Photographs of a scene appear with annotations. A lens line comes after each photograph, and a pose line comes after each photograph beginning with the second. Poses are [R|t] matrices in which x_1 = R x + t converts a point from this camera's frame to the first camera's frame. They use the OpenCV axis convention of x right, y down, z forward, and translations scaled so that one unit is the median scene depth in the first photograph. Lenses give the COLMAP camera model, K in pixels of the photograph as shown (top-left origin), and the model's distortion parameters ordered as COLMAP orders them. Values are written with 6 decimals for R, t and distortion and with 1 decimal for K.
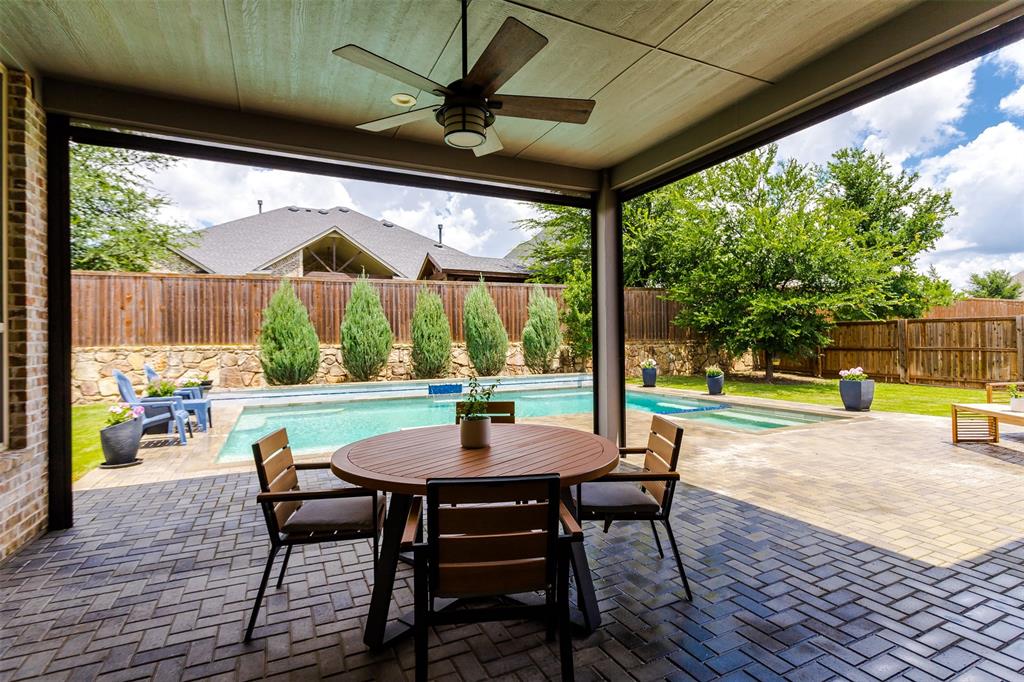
lens RADIAL K [[492.8, 0, 511.2], [0, 492.8, 338.4], [0, 0, 1]] dist [0.002574, 0.000809]
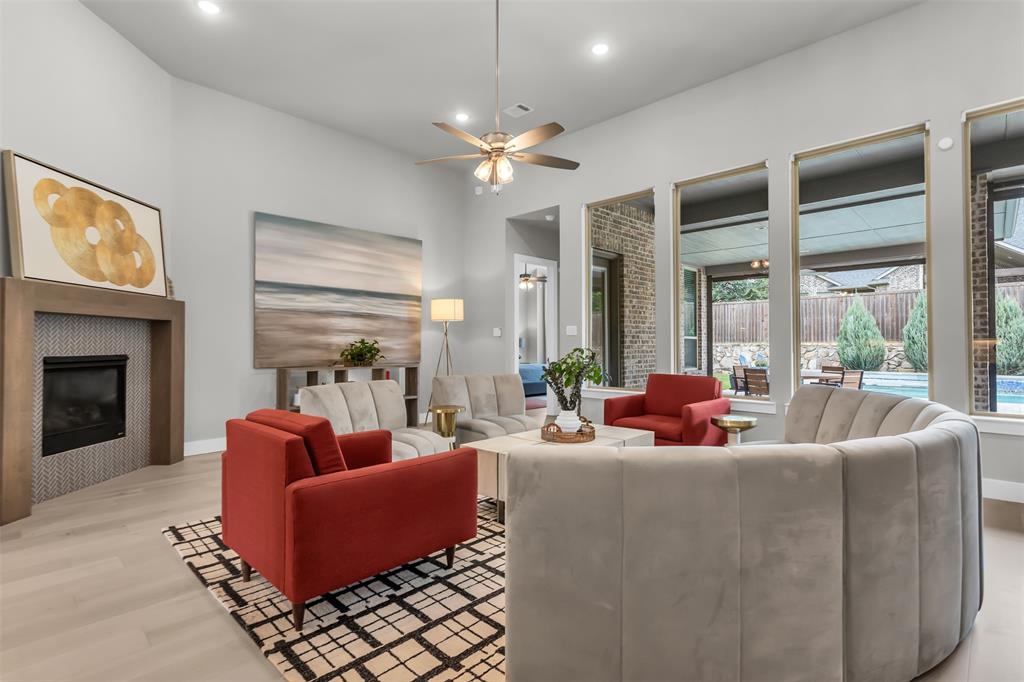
lens RADIAL K [[492.8, 0, 511.2], [0, 492.8, 338.4], [0, 0, 1]] dist [0.002574, 0.000809]
pose [[0.349275, 0.000982, -0.937020, 0.502708], [0.005002, 0.999983, 0.002912, -0.008842], [0.937007, -0.005704, 0.349264, -0.412858]]
